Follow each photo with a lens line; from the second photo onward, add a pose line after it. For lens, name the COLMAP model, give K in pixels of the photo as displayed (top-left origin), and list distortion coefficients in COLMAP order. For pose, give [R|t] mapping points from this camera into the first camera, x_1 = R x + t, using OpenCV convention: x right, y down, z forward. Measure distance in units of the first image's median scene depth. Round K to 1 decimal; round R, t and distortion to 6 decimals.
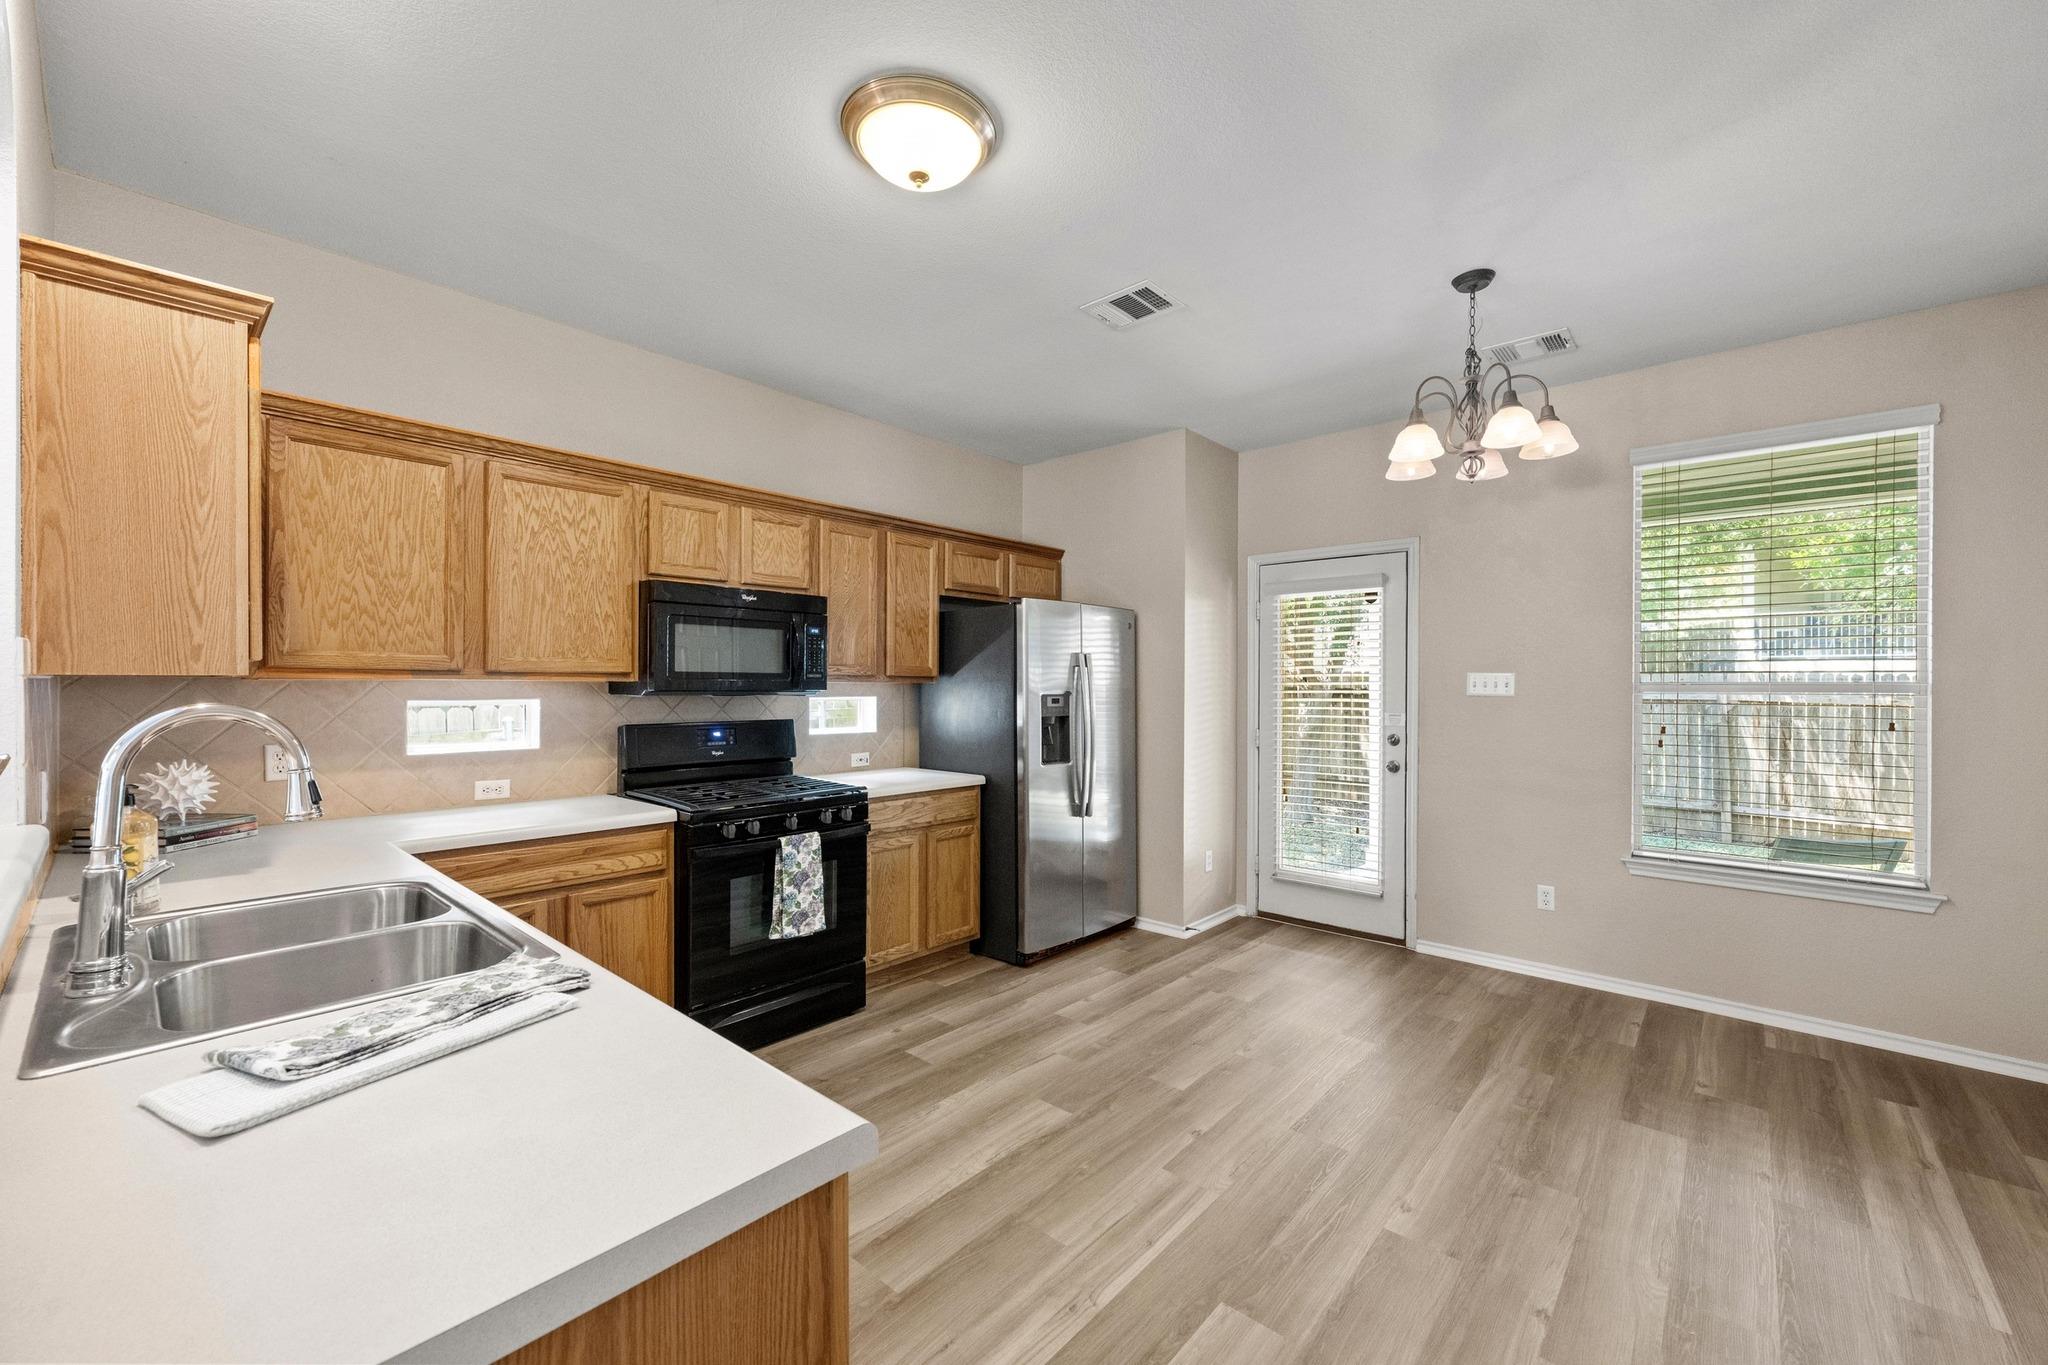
lens RADIAL K [[815.6, 0, 1018.1], [0, 815.6, 689.2], [0, 0, 1]] dist [-0.000155, -0.000597]
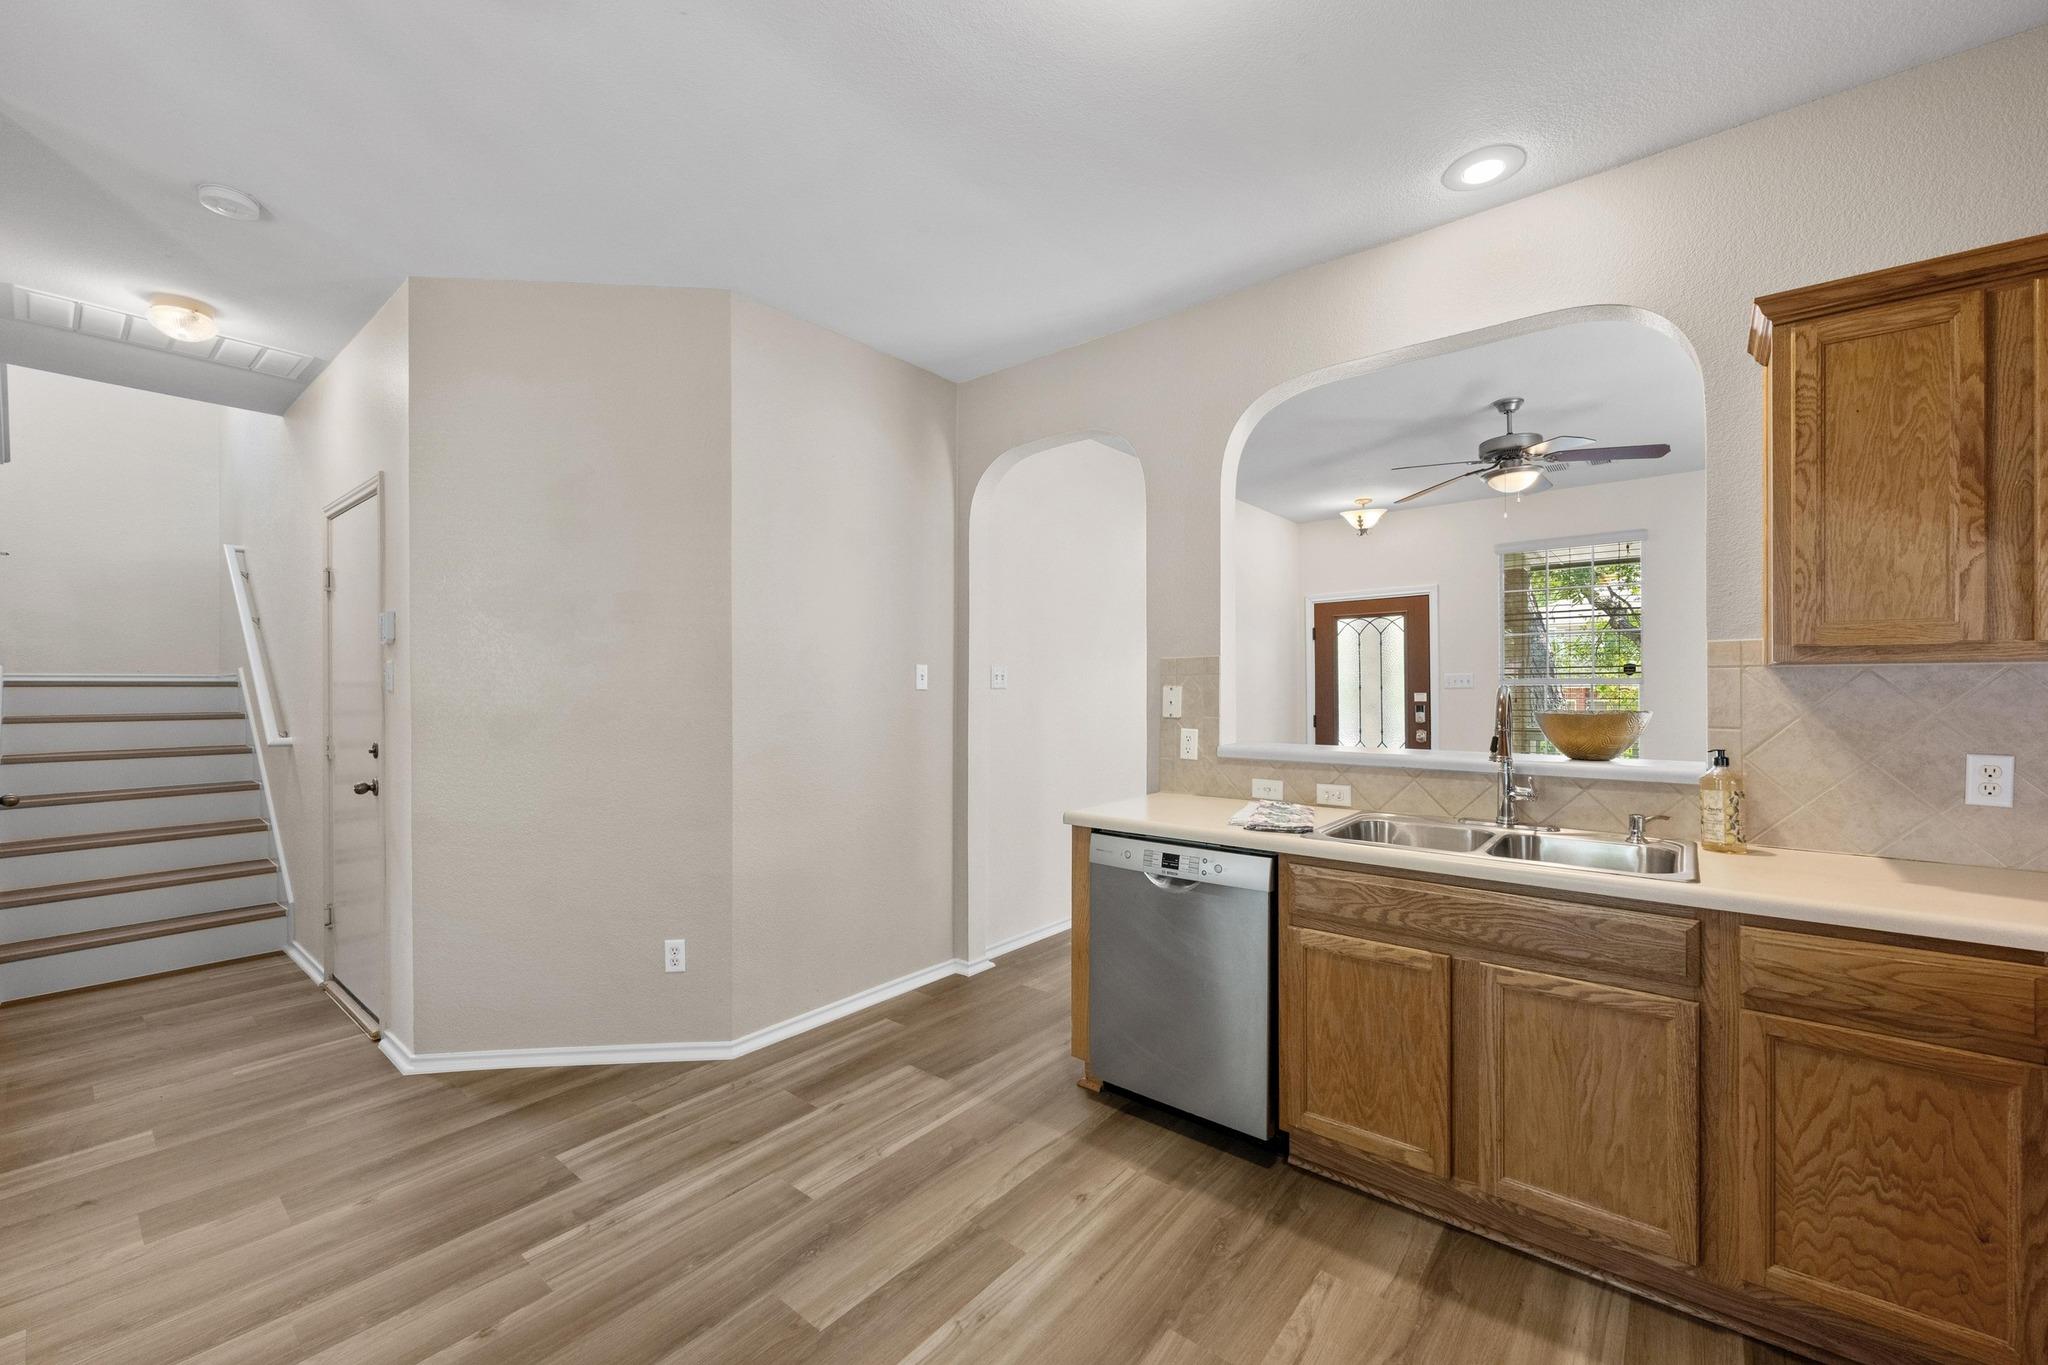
lens RADIAL K [[815.6, 0, 1023.5], [0, 815.6, 686.1], [0, 0, 1]] dist [-0.000155, -0.000597]
pose [[-0.999049, -0.000231, -0.043601, 0.032964], [-0.000513, 0.999979, 0.006473, 0.004149], [0.043598, 0.006489, -0.999028, 1.083755]]
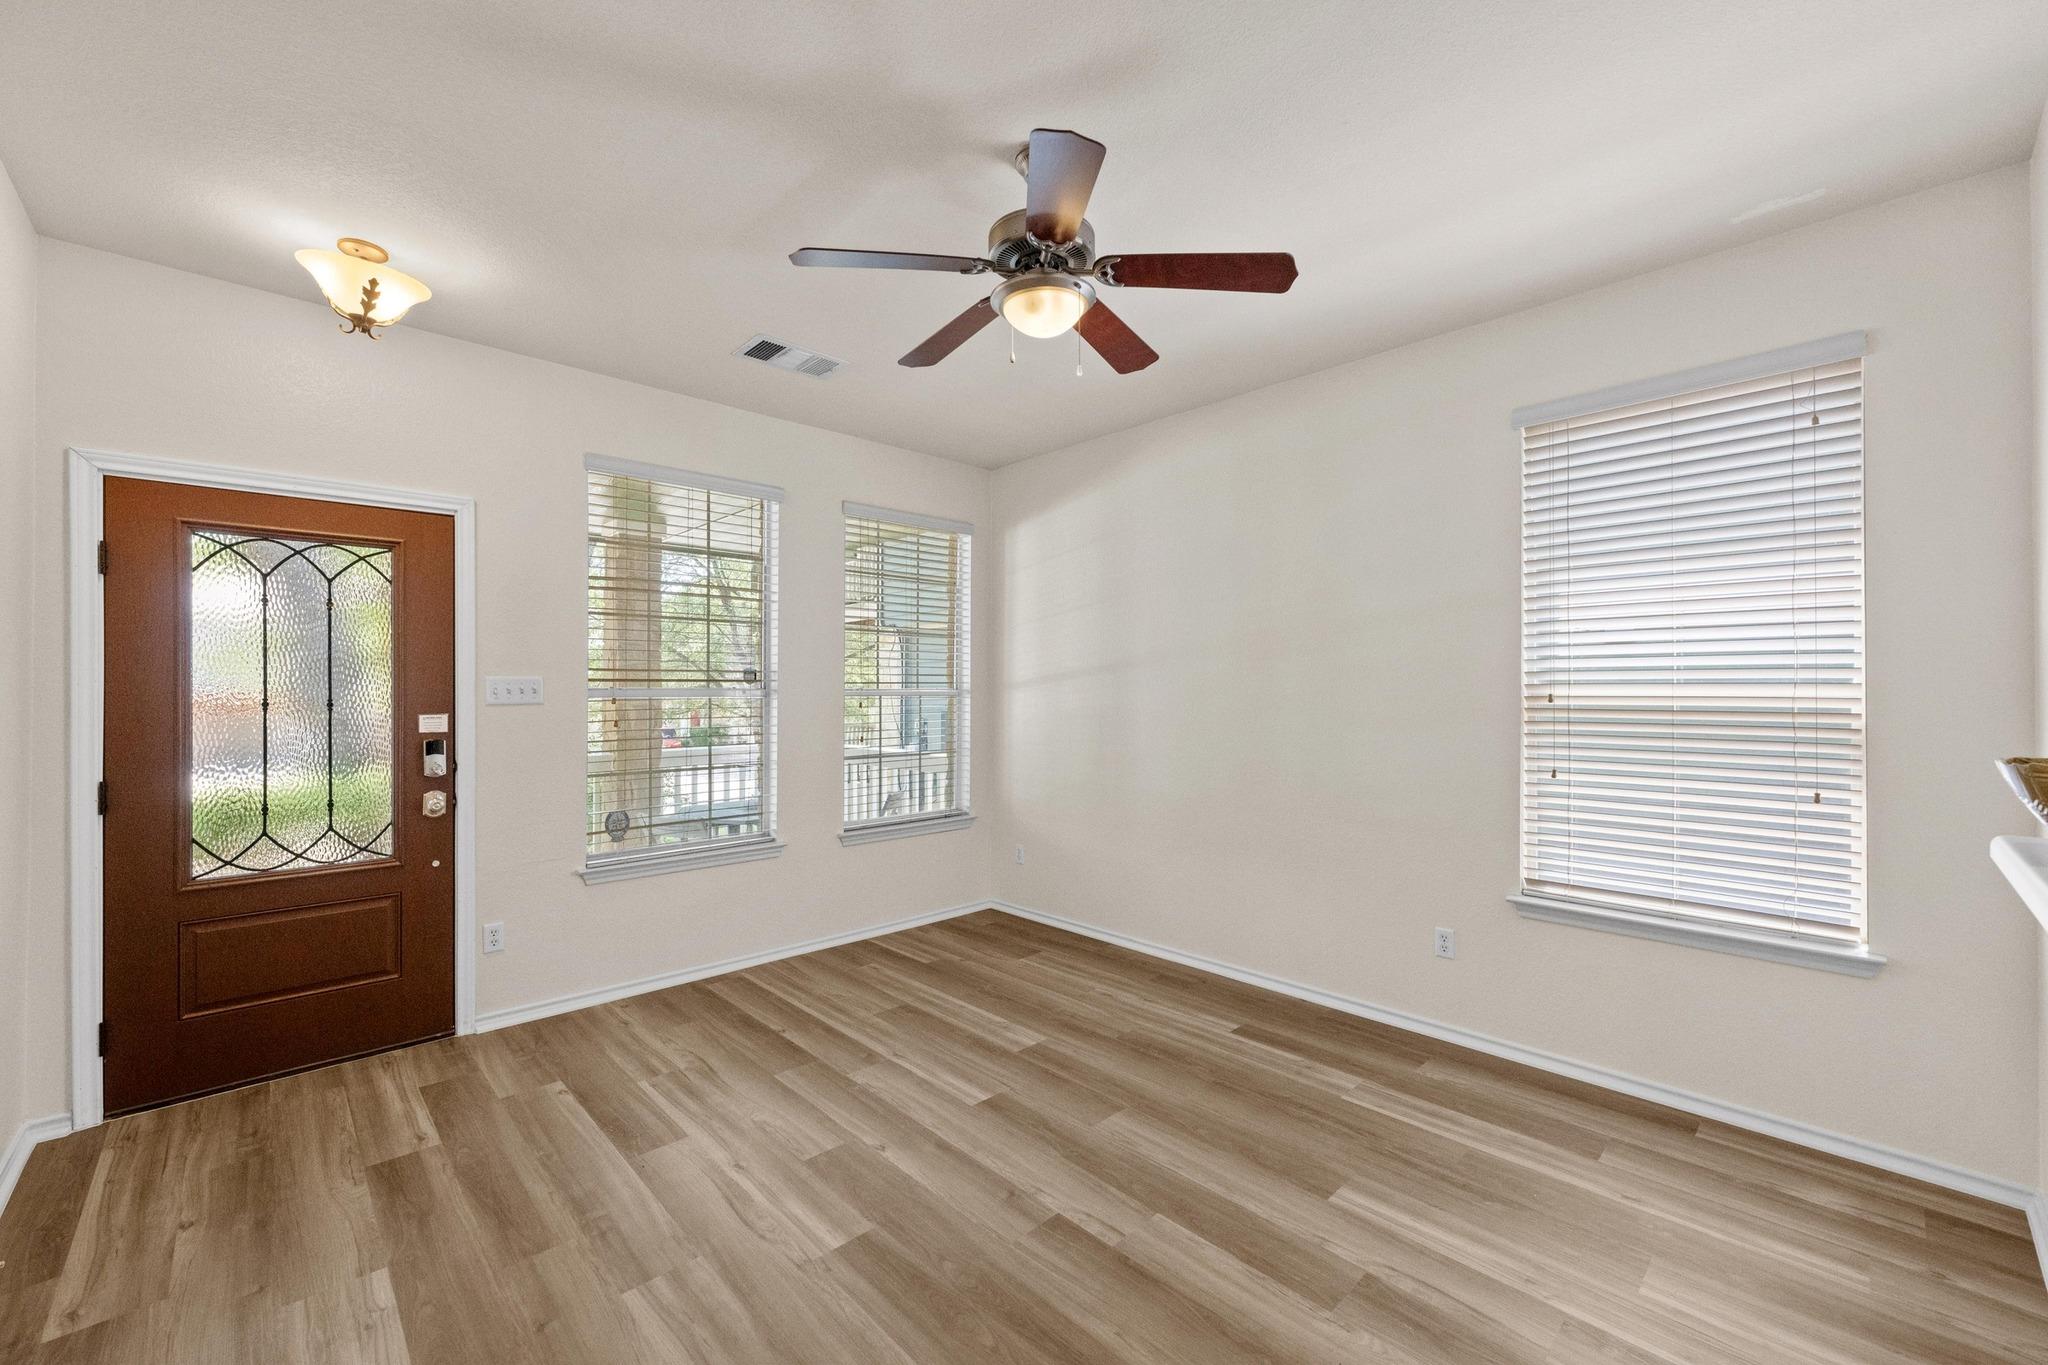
lens RADIAL K [[815.6, 0, 1032.7], [0, 815.6, 692.1], [0, 0, 1]] dist [-0.000155, -0.000597]
pose [[-0.073940, -0.002936, -0.997258, -0.114106], [-0.007852, 0.999966, -0.002362, 0.002791], [0.997232, 0.007656, -0.073961, -0.094058]]
